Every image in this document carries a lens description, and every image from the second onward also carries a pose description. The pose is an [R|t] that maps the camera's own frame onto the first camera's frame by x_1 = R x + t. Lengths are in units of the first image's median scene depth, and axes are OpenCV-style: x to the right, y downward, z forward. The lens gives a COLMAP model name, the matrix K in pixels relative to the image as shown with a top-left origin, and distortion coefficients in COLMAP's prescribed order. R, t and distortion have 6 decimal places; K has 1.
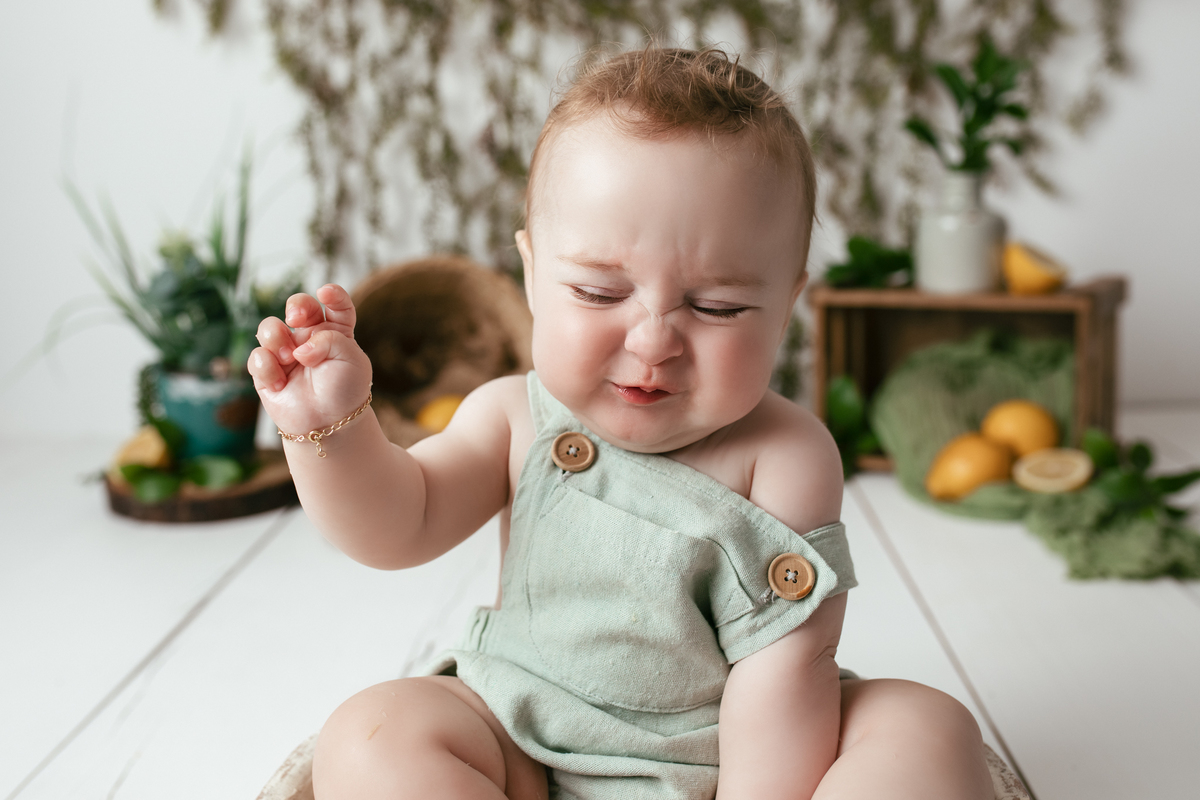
lens RADIAL K [[1336.2, 0, 528.7], [0, 1336.2, 374.1], [0, 0, 1]] dist [-0.010404, 0.000000]
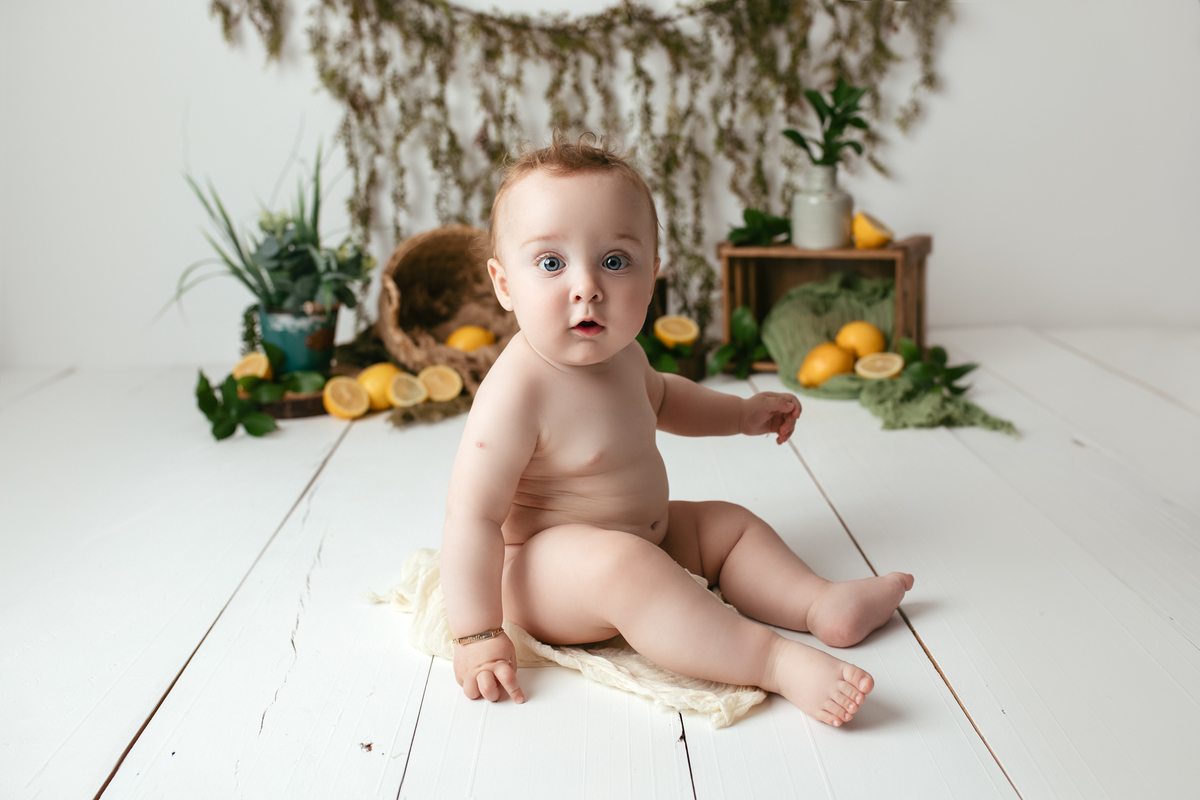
lens RADIAL K [[1230.6, 0, 567.9], [0, 1230.6, 408.6], [0, 0, 1]] dist [-0.023417, 0.000000]
pose [[0.995621, -0.024383, 0.090250, -0.068166], [0.018114, 0.997407, 0.069650, 0.013813], [-0.091714, -0.067710, 0.993481, -0.281892]]
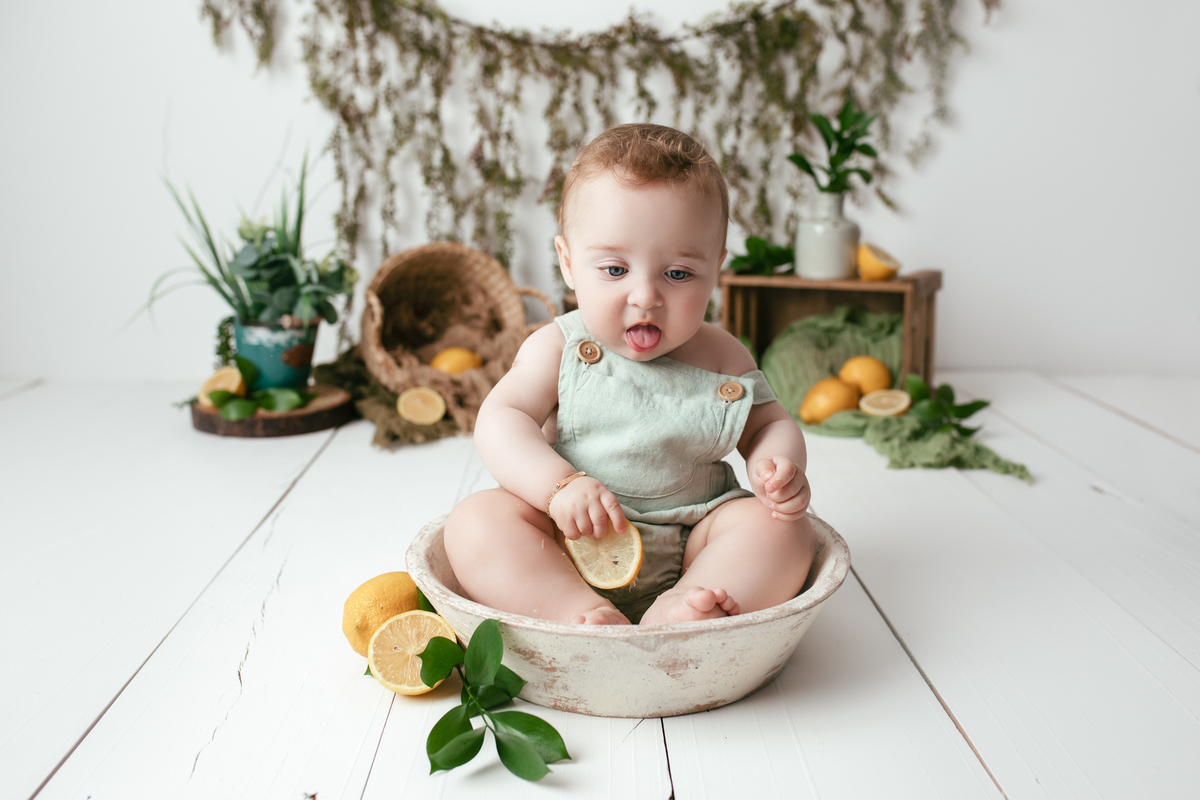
lens RADIAL K [[1230.6, 0, 569.6], [0, 1230.6, 403.3], [0, 0, 1]] dist [-0.023417, 0.000000]
pose [[0.994952, 0.014268, 0.099337, -0.060899], [-0.017392, 0.999379, 0.030647, 0.029999], [-0.098838, -0.032220, 0.994582, -0.224578]]
